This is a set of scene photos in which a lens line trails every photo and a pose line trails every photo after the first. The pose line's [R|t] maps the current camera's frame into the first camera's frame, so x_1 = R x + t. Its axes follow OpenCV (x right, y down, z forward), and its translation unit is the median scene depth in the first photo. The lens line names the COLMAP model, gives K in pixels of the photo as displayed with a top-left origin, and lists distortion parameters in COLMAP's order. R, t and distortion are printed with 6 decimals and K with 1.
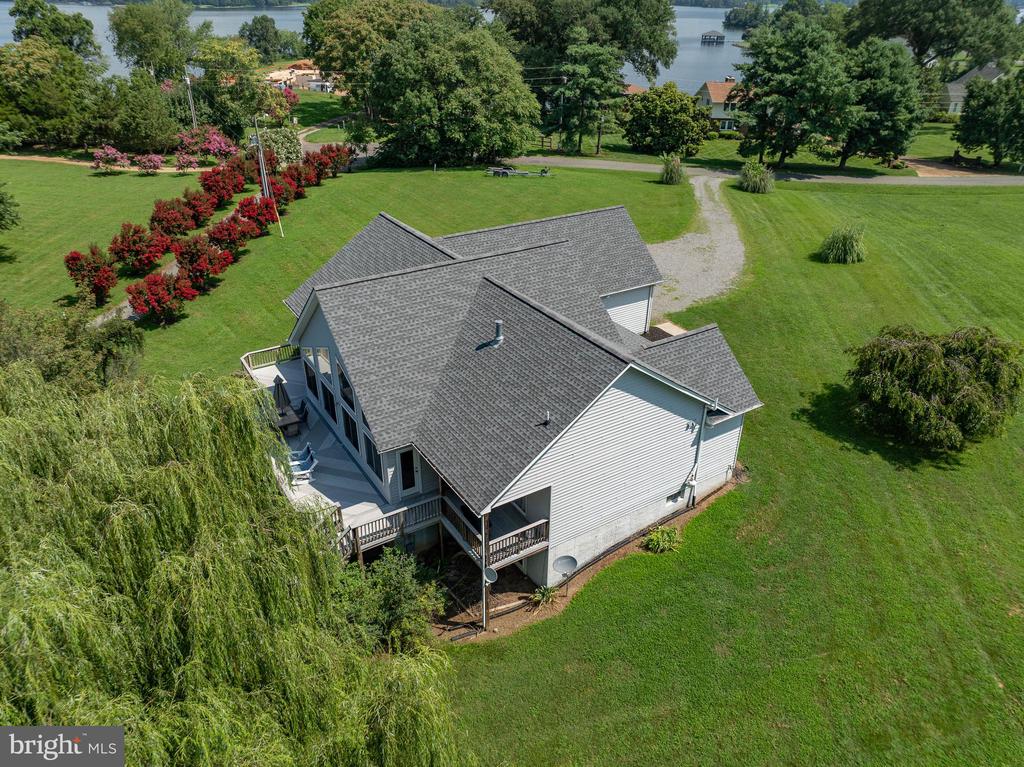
lens RADIAL K [[722.3, 0, 513.8], [0, 722.3, 378.2], [0, 0, 1]] dist [-0.039618, 0.005089]
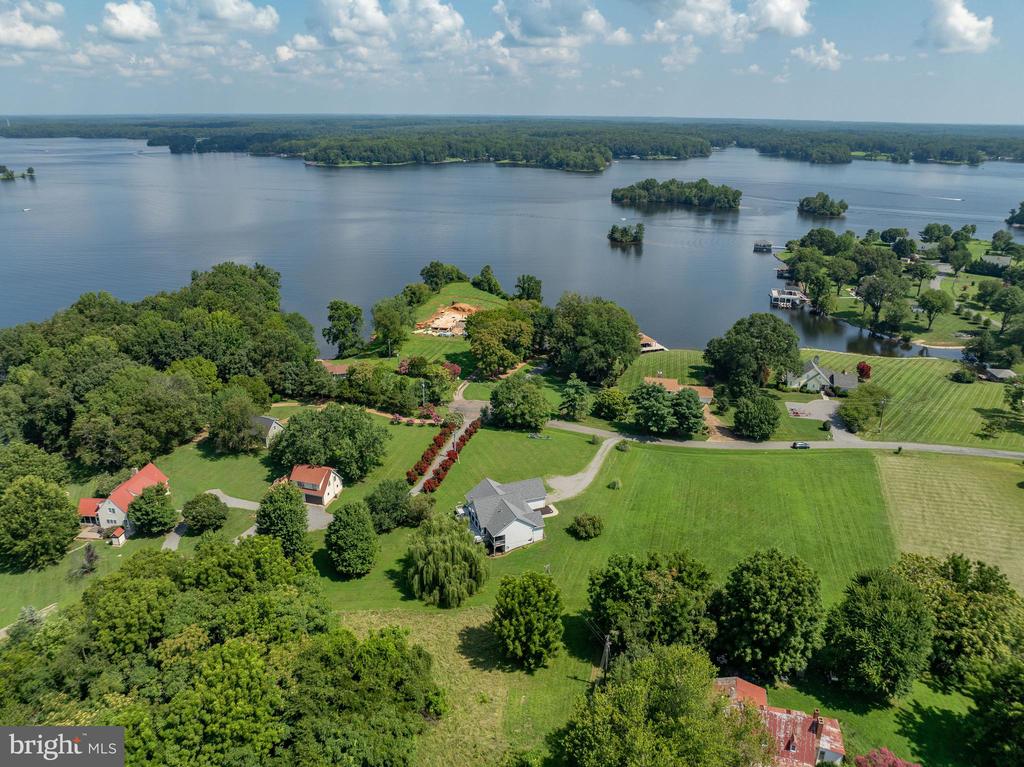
lens RADIAL K [[722.3, 0, 513.8], [0, 722.3, 378.2], [0, 0, 1]] dist [-0.039618, 0.005089]
pose [[0.984817, 0.062205, -0.162068, 0.498882], [-0.085023, 0.986790, -0.137897, -0.164210], [0.151349, 0.149583, 0.977097, -2.557311]]
